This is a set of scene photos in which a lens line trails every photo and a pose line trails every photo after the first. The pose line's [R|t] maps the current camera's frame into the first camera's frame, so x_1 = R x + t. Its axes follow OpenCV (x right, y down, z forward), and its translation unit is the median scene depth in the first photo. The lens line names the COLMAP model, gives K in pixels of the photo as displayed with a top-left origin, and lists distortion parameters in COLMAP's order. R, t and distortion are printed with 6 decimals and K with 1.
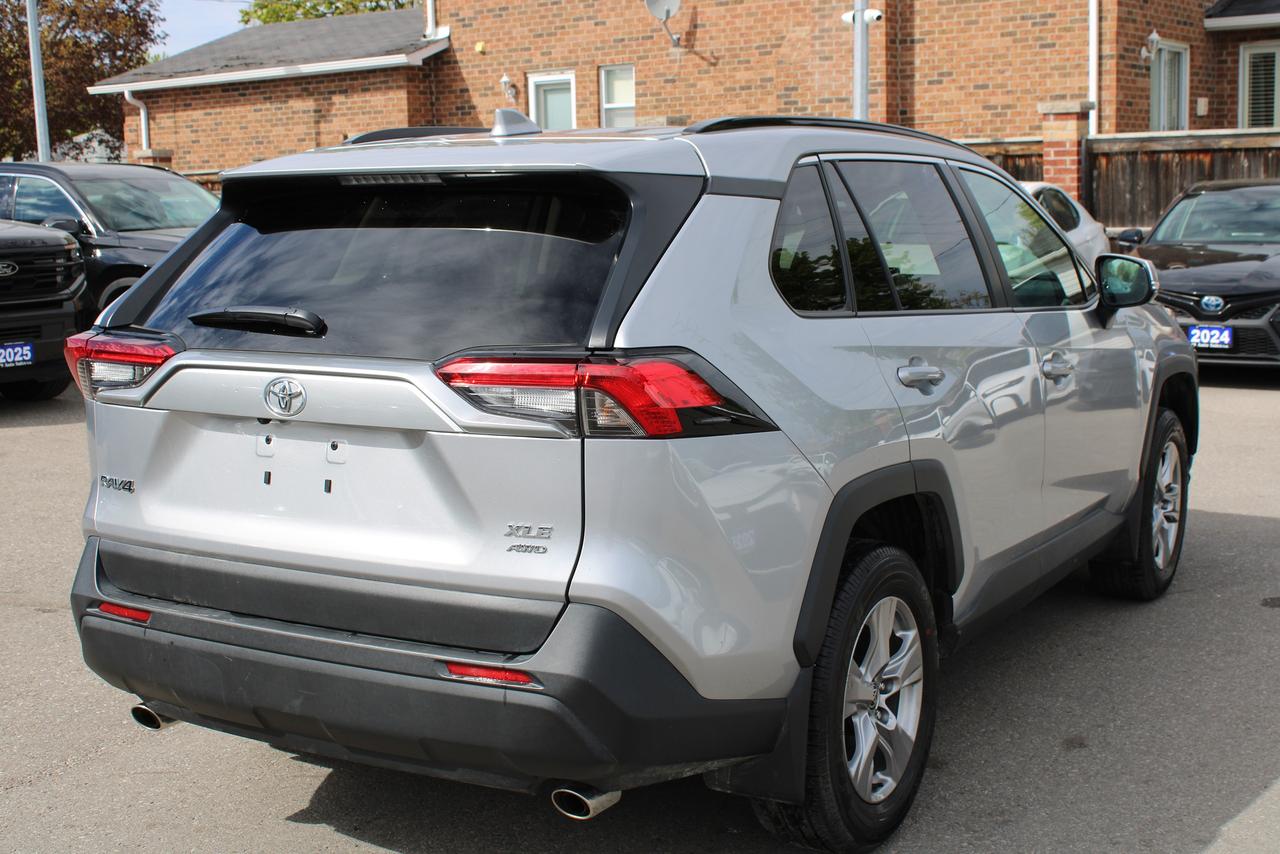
lens RADIAL K [[1719.2, 0, 640.0], [0, 1719.2, 427.0], [0, 0, 1]] dist [-0.053635, 0.056847]
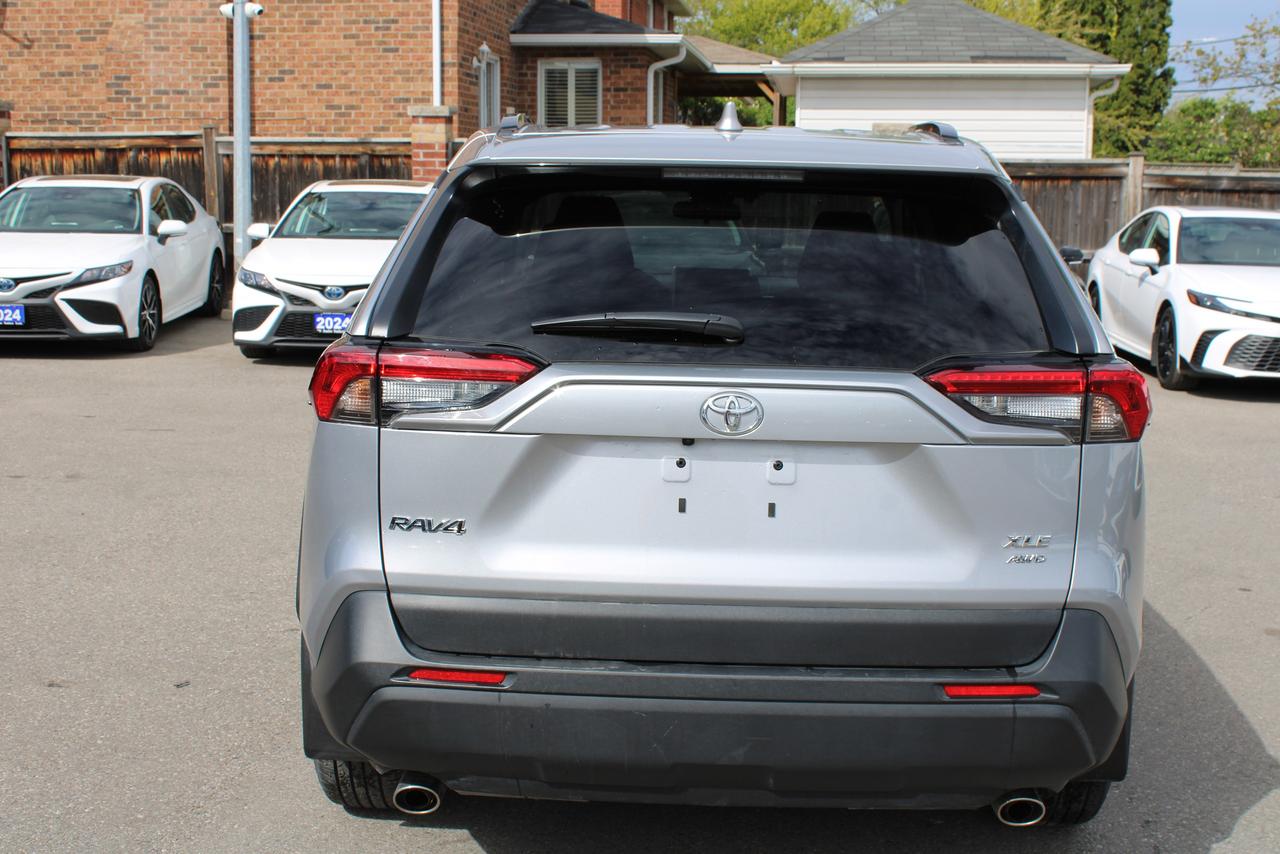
lens RADIAL K [[1671.7, 0, 640.0], [0, 1671.7, 427.0], [0, 0, 1]] dist [-0.104168, 0.215655]
pose [[0.868348, -0.040428, 0.494304, -0.614243], [0.037573, 0.999170, 0.015716, -0.023639], [-0.494530, 0.004925, 0.869147, 0.238946]]
